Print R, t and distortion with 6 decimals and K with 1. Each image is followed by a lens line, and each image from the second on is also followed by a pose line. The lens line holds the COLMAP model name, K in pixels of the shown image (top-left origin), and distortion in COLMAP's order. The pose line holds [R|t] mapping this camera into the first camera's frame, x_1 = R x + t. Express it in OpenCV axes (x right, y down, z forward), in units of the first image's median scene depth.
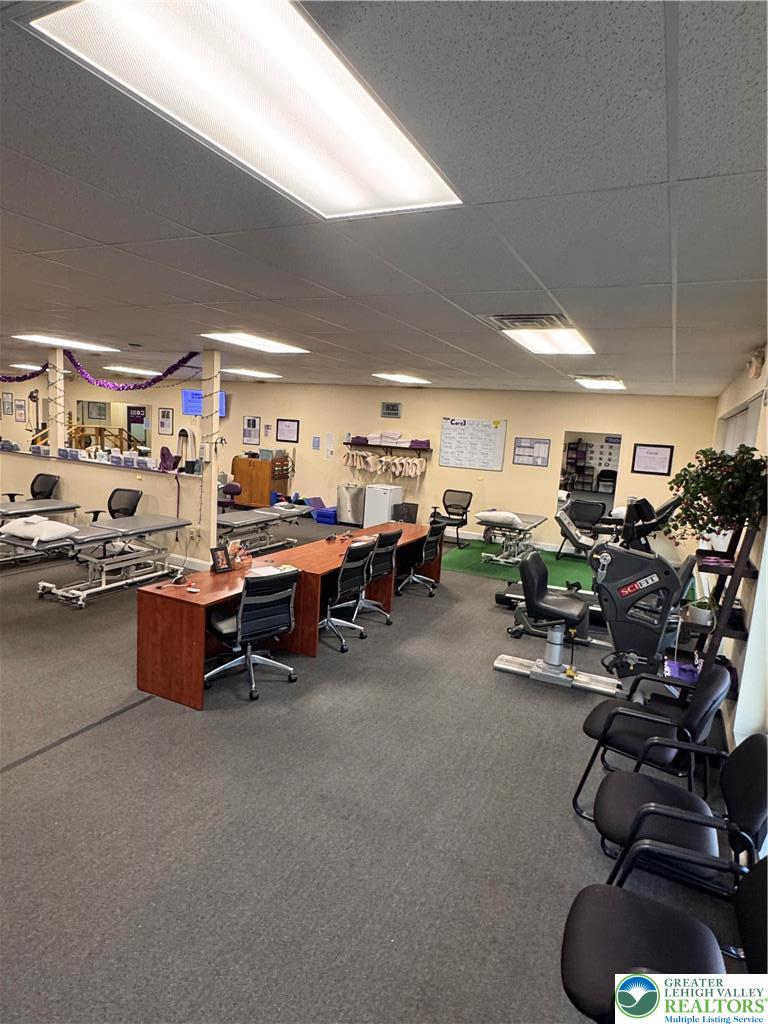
lens RADIAL K [[583.9, 0, 385.9], [0, 583.9, 512.7], [0, 0, 1]] dist [-0.004104, 0.000820]
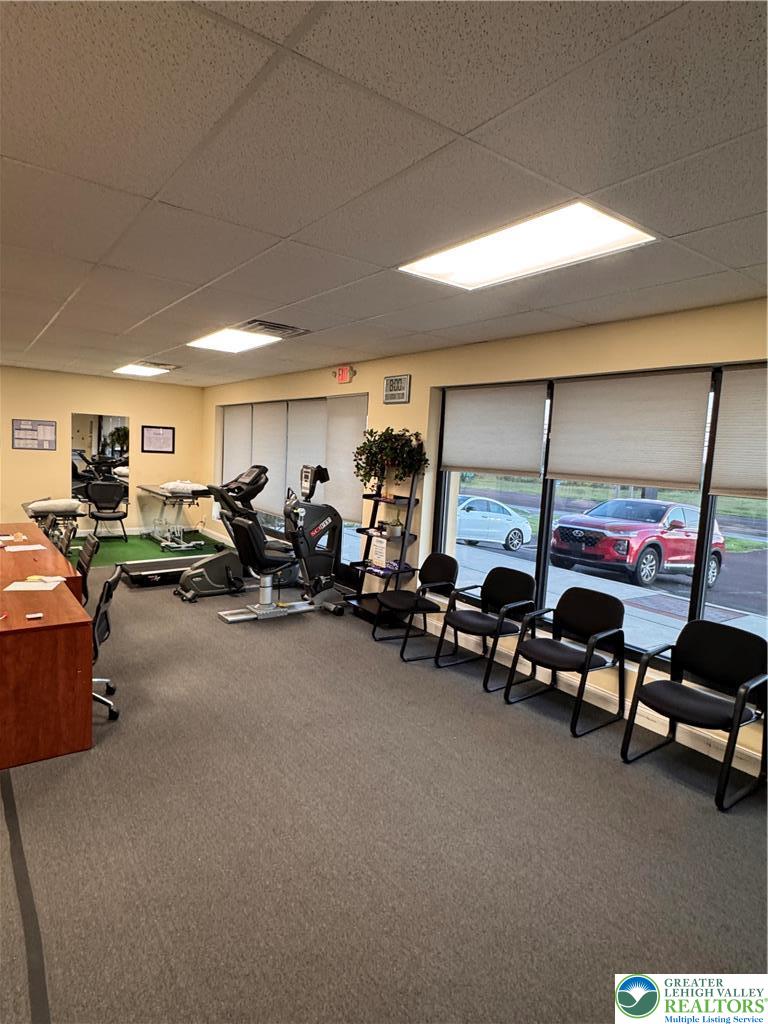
lens RADIAL K [[583.9, 0, 388.2], [0, 583.9, 511.2], [0, 0, 1]] dist [-0.004104, 0.000820]
pose [[0.459323, -0.131784, 0.878439, -0.667339], [0.105121, 0.990048, 0.093562, -0.026428], [-0.882027, 0.049367, 0.468606, 0.175006]]
